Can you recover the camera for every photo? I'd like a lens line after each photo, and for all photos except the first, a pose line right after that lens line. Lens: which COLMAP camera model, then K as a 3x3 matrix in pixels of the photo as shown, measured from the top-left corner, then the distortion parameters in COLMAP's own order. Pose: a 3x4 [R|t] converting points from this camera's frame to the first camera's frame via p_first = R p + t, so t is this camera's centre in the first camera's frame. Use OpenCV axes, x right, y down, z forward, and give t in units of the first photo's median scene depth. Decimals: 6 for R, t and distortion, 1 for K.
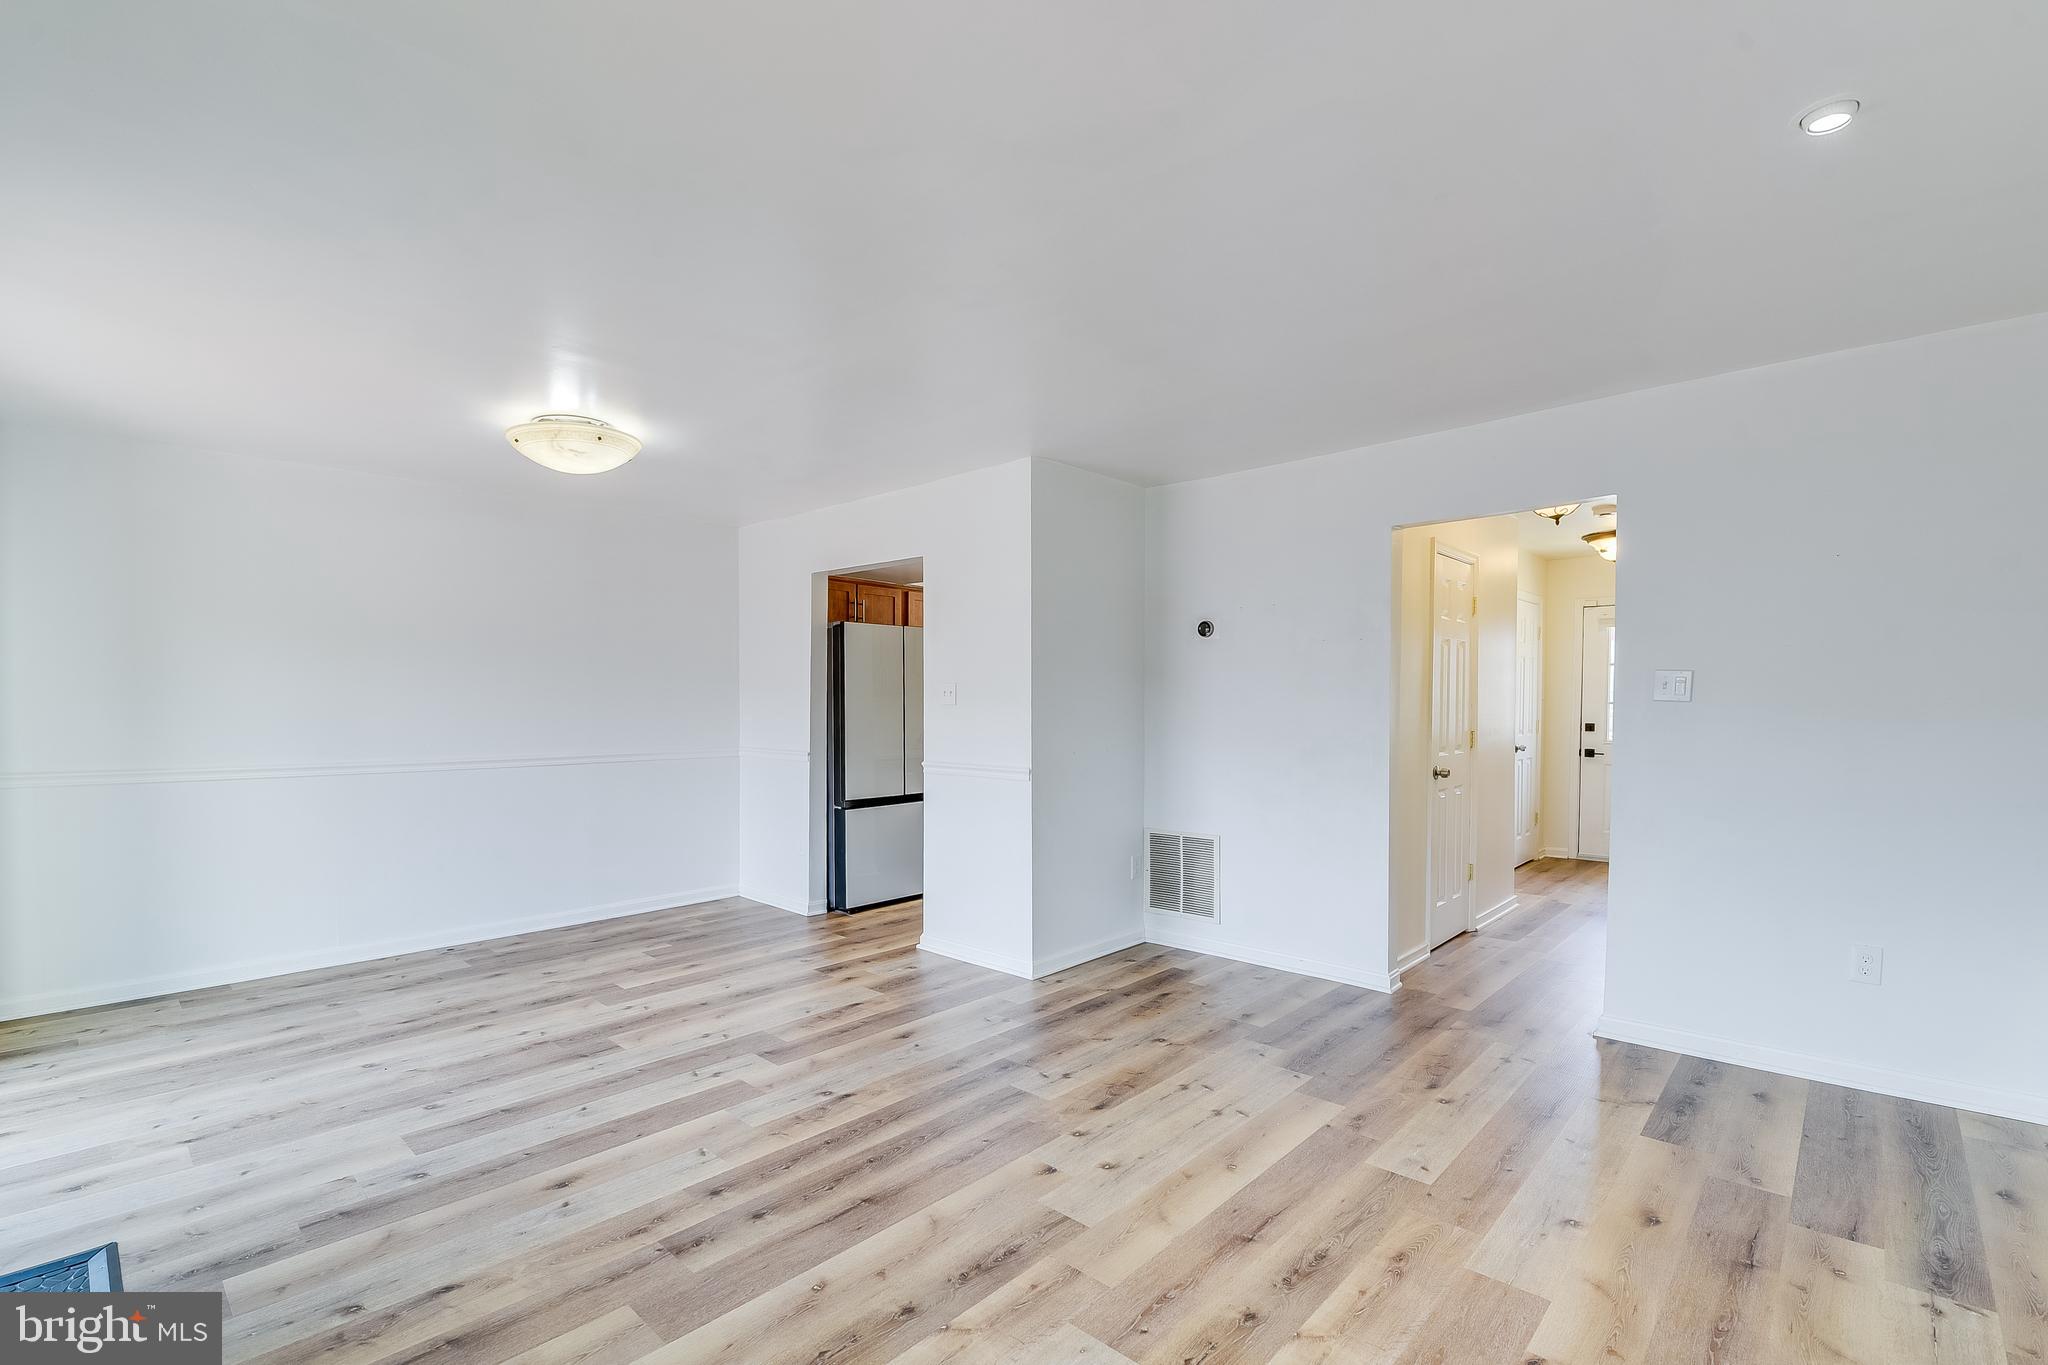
lens RADIAL K [[891.0, 0, 1024.0], [0, 891.0, 700.1], [0, 0, 1]] dist [-0.002167, -0.000717]
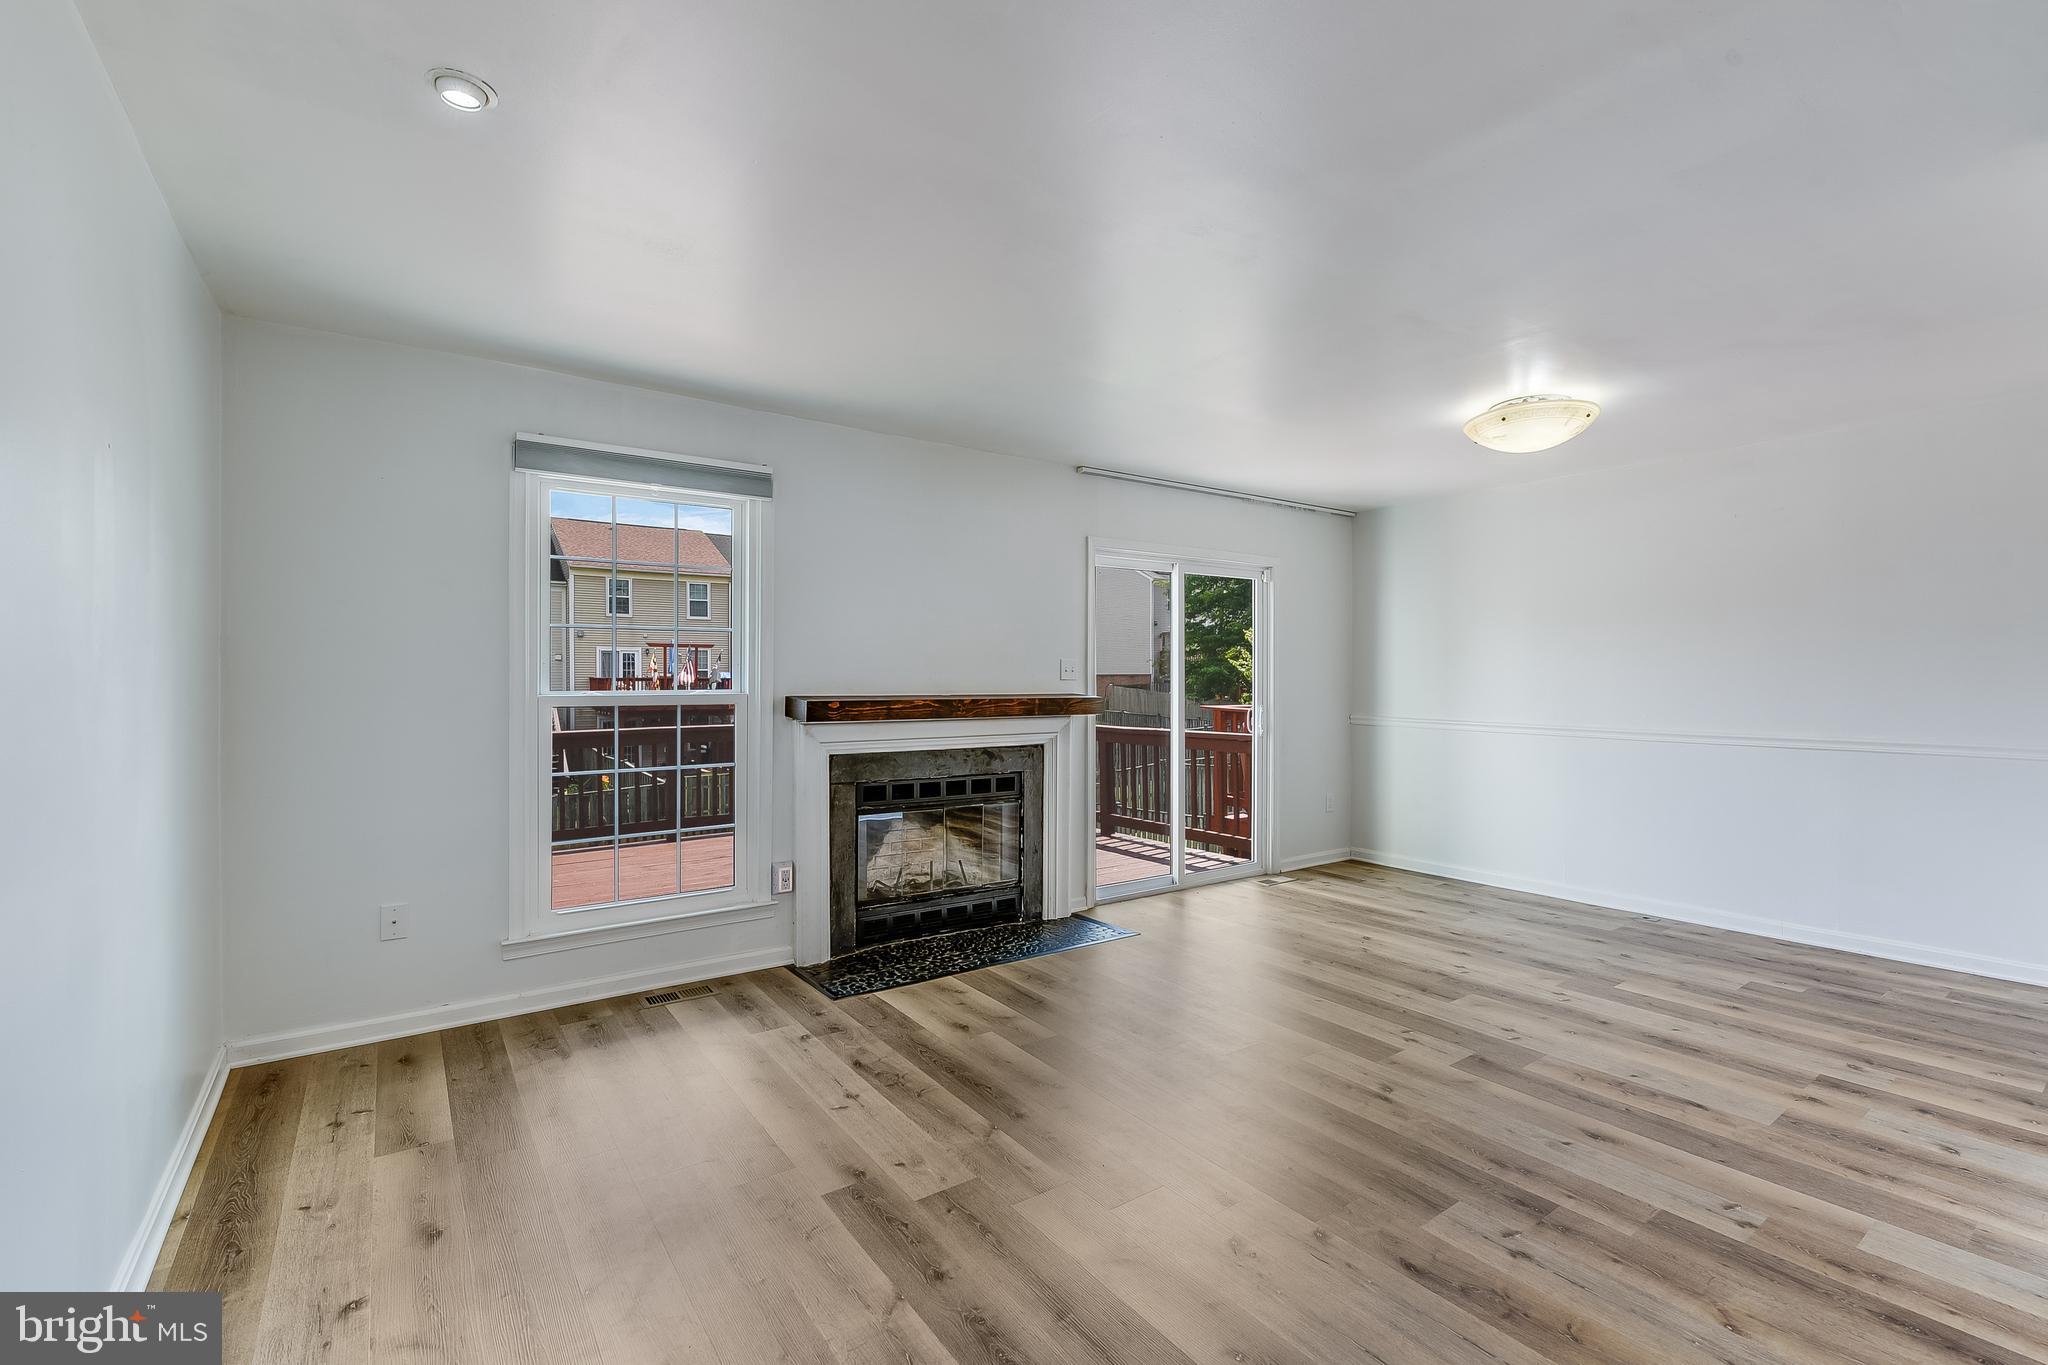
lens RADIAL K [[891.0, 0, 1024.0], [0, 891.0, 700.1], [0, 0, 1]] dist [-0.002167, -0.000717]
pose [[-0.193762, 0.024438, -0.980744, 0.611020], [0.005457, 0.999701, 0.023832, 0.008090], [0.981033, -0.000734, -0.193838, 0.651786]]
